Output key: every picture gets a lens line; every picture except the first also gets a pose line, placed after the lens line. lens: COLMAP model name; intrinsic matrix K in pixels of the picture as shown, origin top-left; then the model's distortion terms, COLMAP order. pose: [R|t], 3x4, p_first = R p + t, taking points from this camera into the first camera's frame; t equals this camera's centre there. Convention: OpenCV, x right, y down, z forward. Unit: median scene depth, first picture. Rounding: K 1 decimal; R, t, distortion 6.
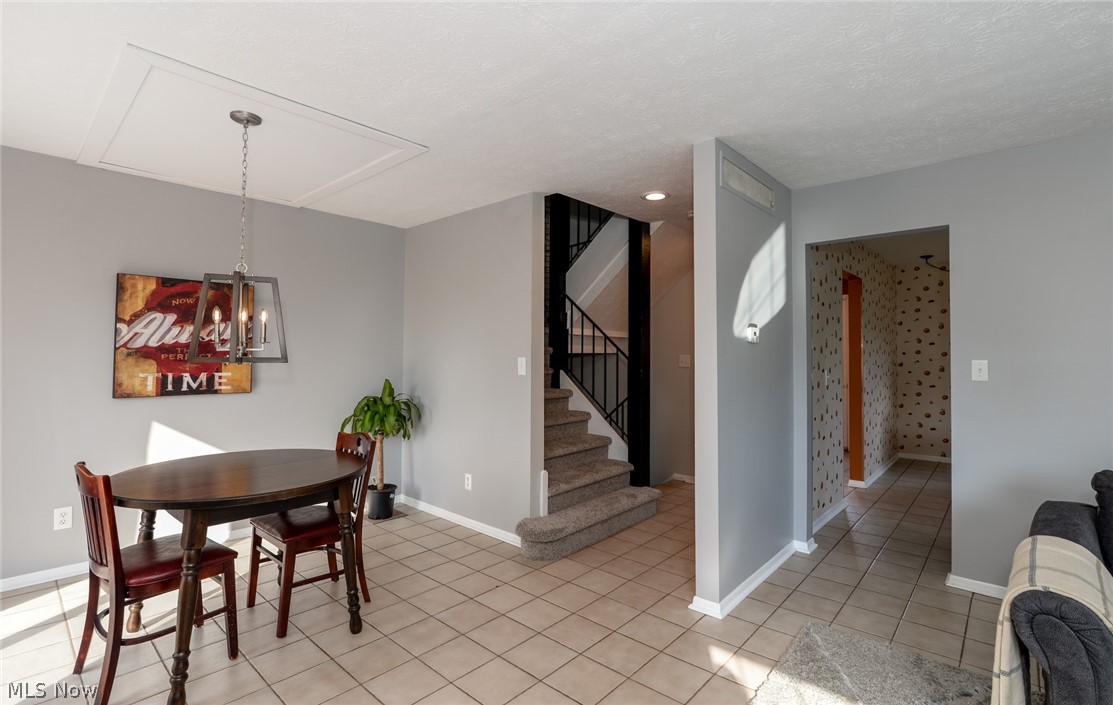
lens RADIAL K [[510.8, 0, 550.9], [0, 510.8, 343.7], [0, 0, 1]] dist [-0.009317, -0.000735]
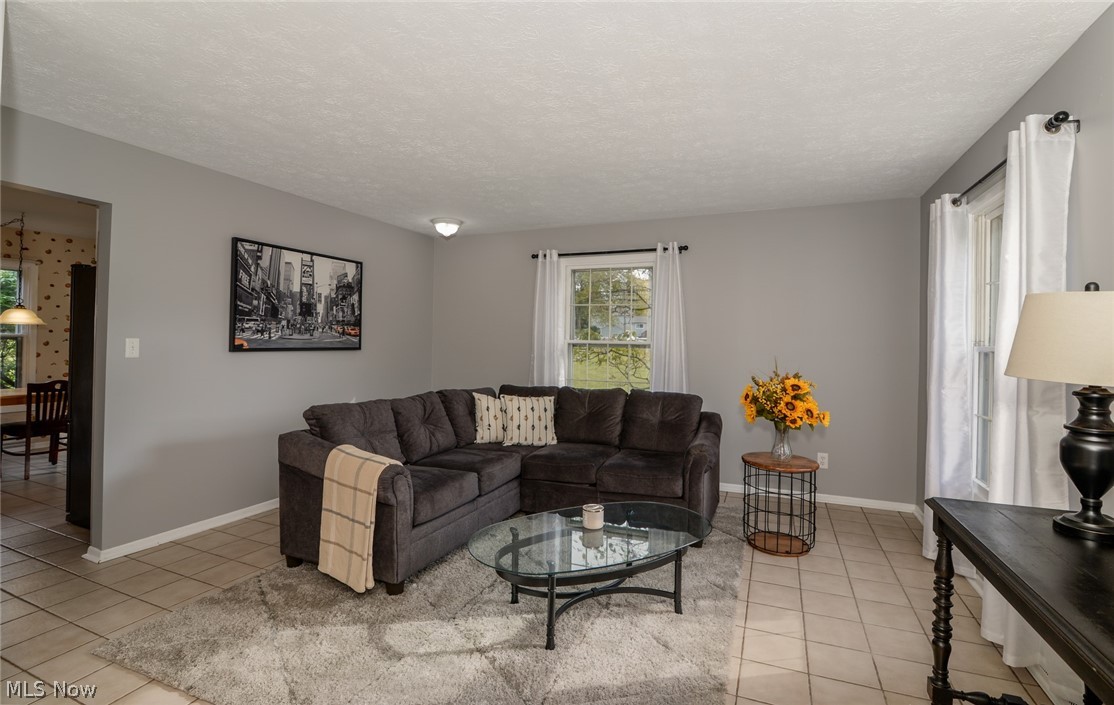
lens RADIAL K [[511.3, 0, 551.4], [0, 511.3, 343.7], [0, 0, 1]] dist [-0.009317, -0.000735]
pose [[-0.316895, -0.008557, 0.948422, -0.346887], [-0.033251, 0.999445, -0.002093, 0.012432], [-0.947878, -0.032199, -0.317004, 0.373260]]
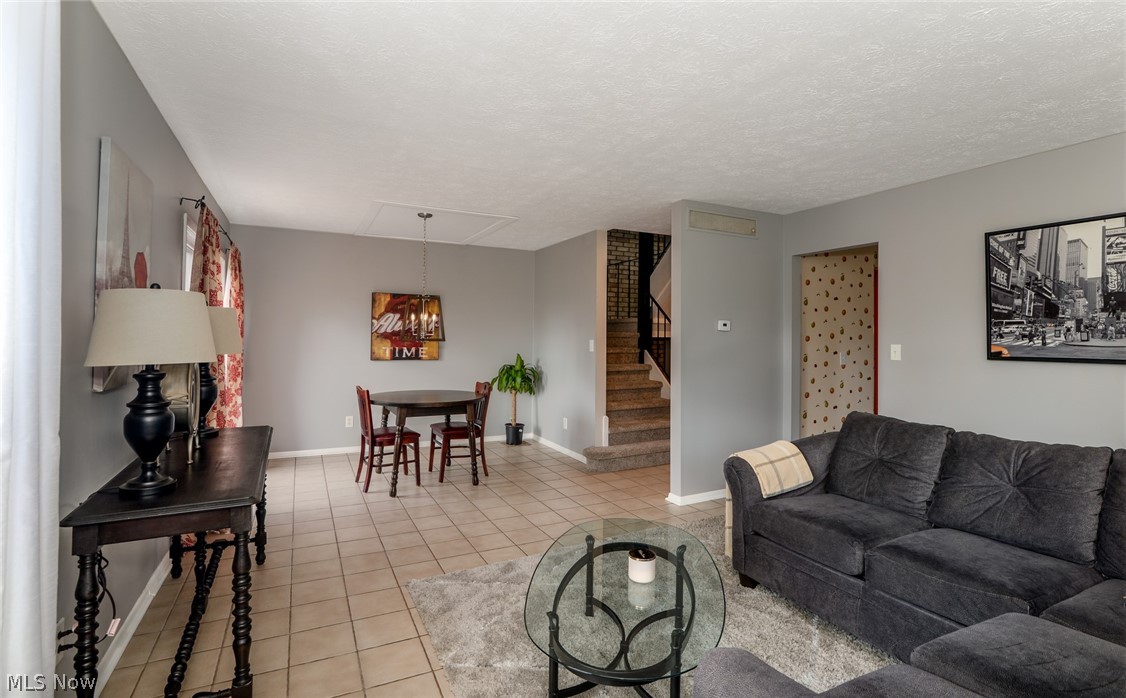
lens RADIAL K [[521.2, 0, 560.8], [0, 521.2, 331.9], [0, 0, 1]] dist [0.000942, 0.000011]
pose [[0.934006, 0.002443, -0.357249, 0.437868], [0.000921, 0.999957, 0.009246, -0.012101], [0.357256, -0.008965, 0.933964, -0.498609]]
